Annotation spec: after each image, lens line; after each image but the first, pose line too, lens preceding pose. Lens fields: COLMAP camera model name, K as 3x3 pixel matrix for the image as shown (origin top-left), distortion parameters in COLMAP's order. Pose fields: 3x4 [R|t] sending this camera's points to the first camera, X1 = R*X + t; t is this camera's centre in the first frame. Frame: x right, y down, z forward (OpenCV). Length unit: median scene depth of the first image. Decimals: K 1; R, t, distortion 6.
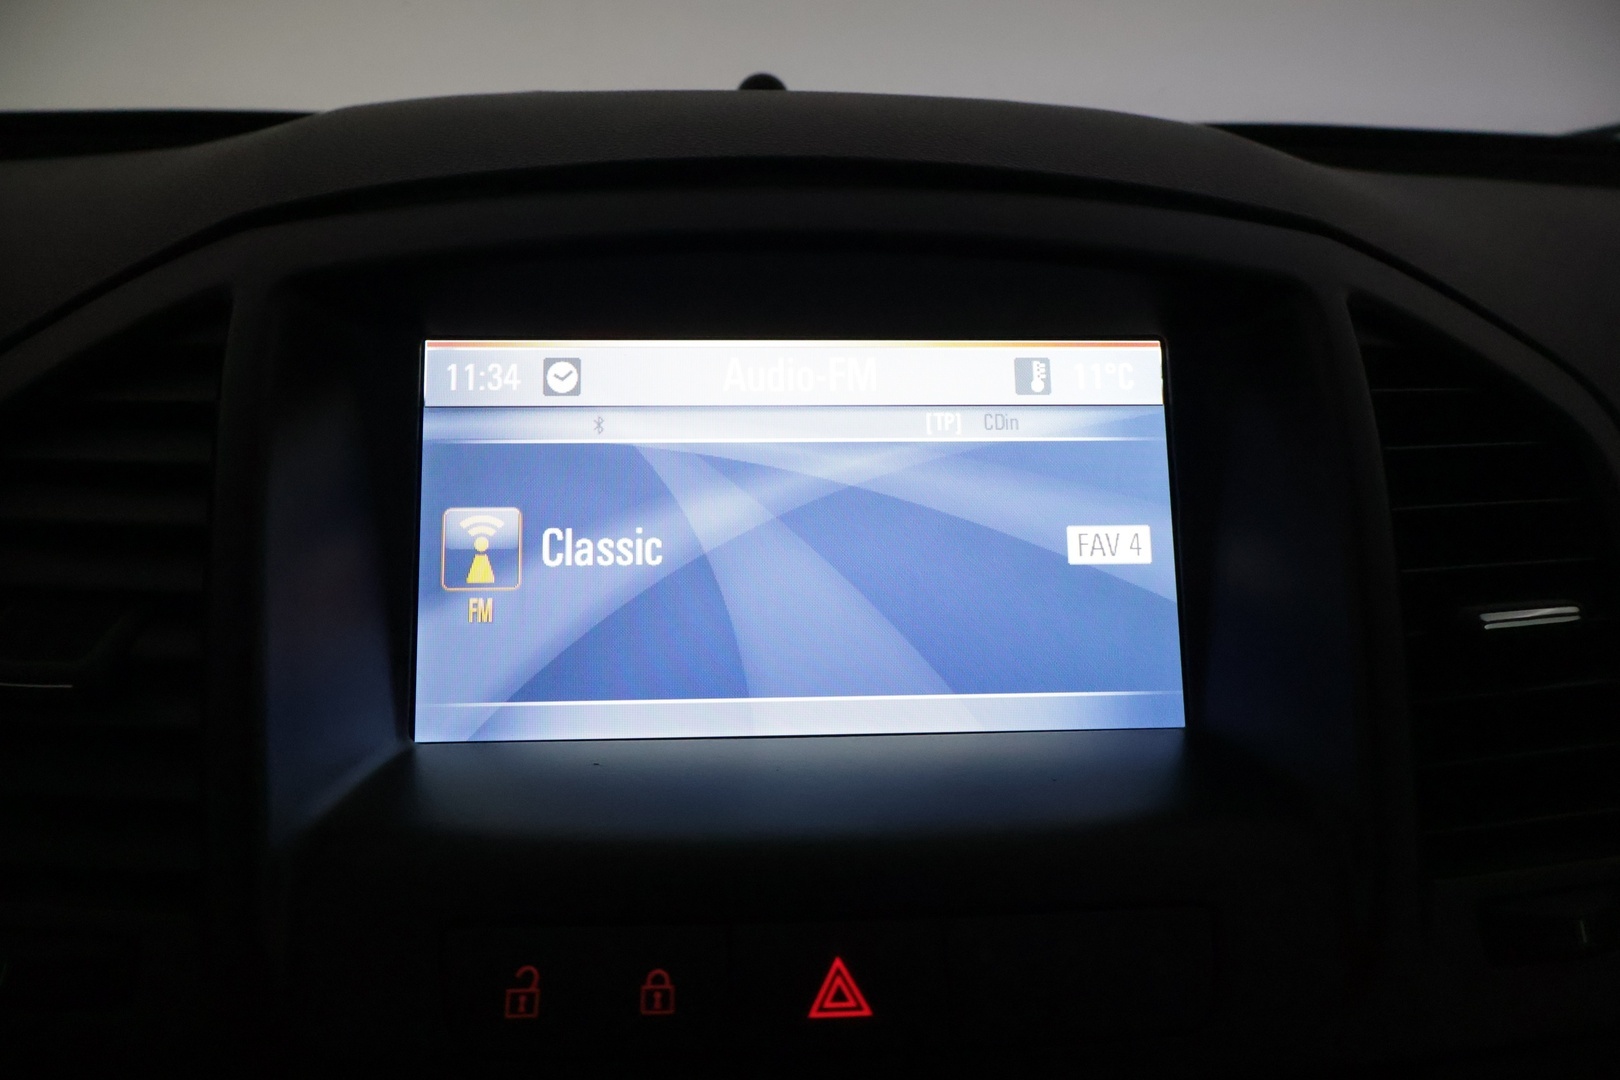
lens RADIAL K [[1333.5, 0, 808.8], [0, 1333.5, 539.9], [0, 0, 1]] dist [-0.005448, -0.007533]
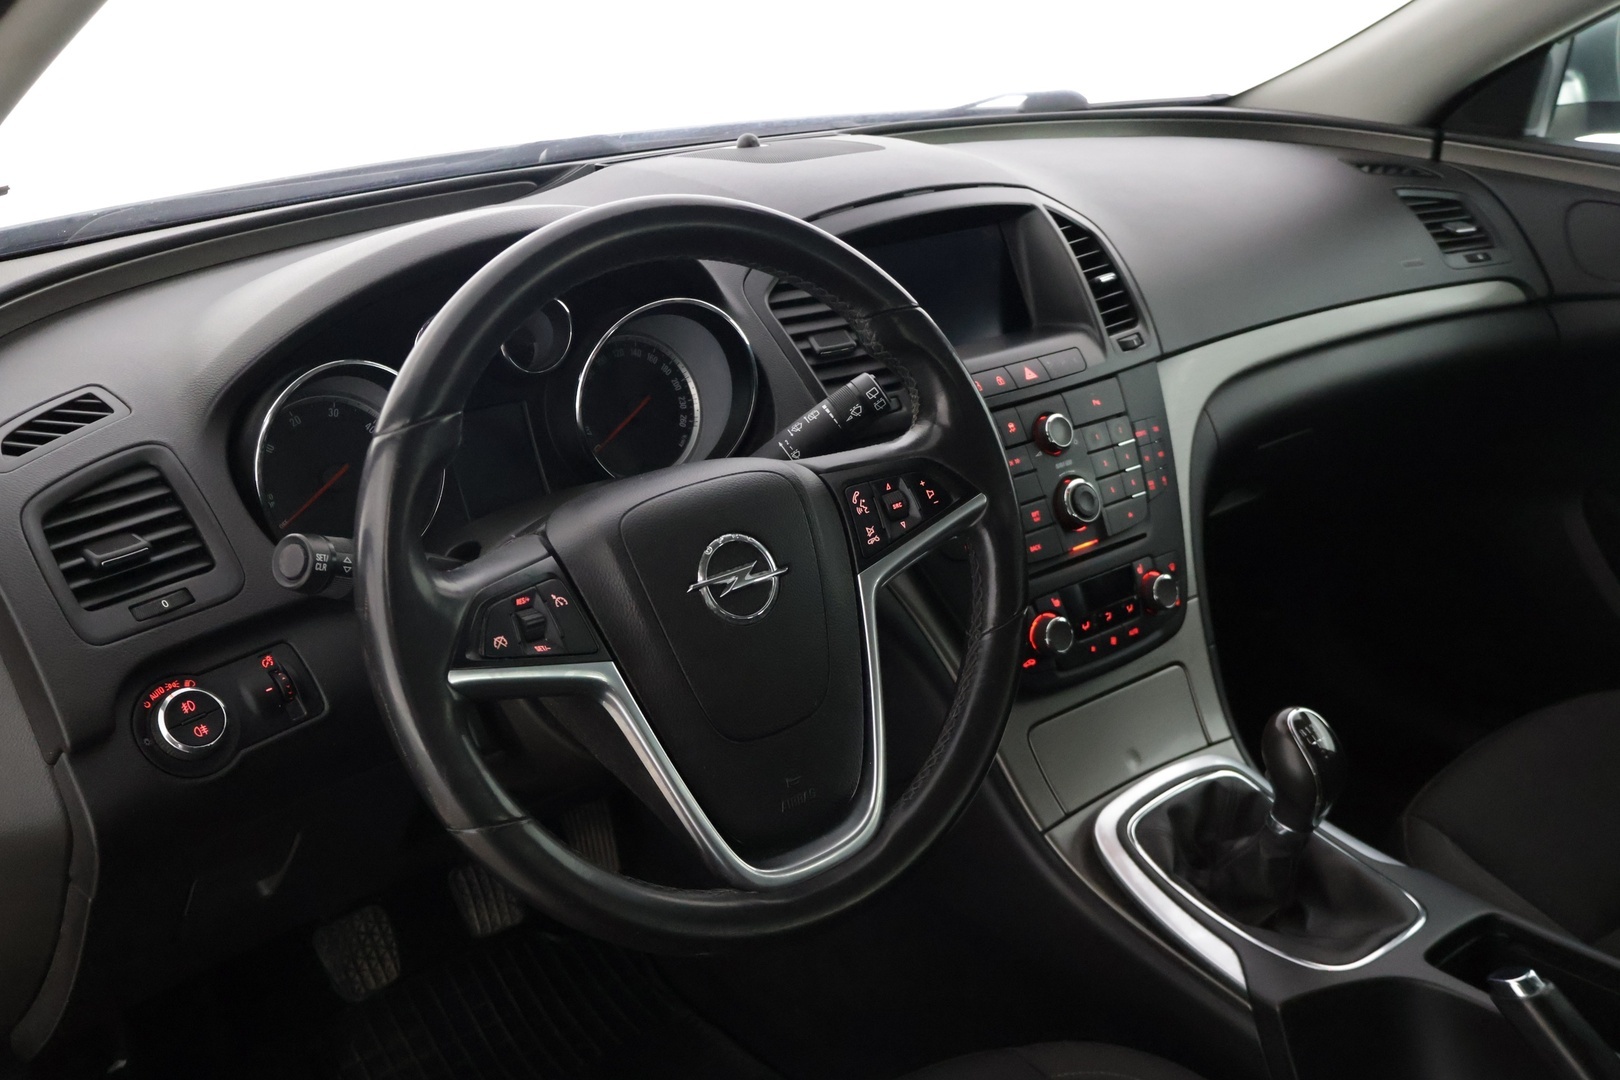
lens RADIAL K [[1538.4, 0, 819.4], [0, 1538.4, 541.8], [0, 0, 1]] dist [-0.010264, 0.000000]
pose [[0.826011, -0.236928, 0.511440, -2.487329], [0.204115, 0.971515, 0.120399, 0.080773], [-0.525398, 0.004941, 0.850842, -2.282032]]
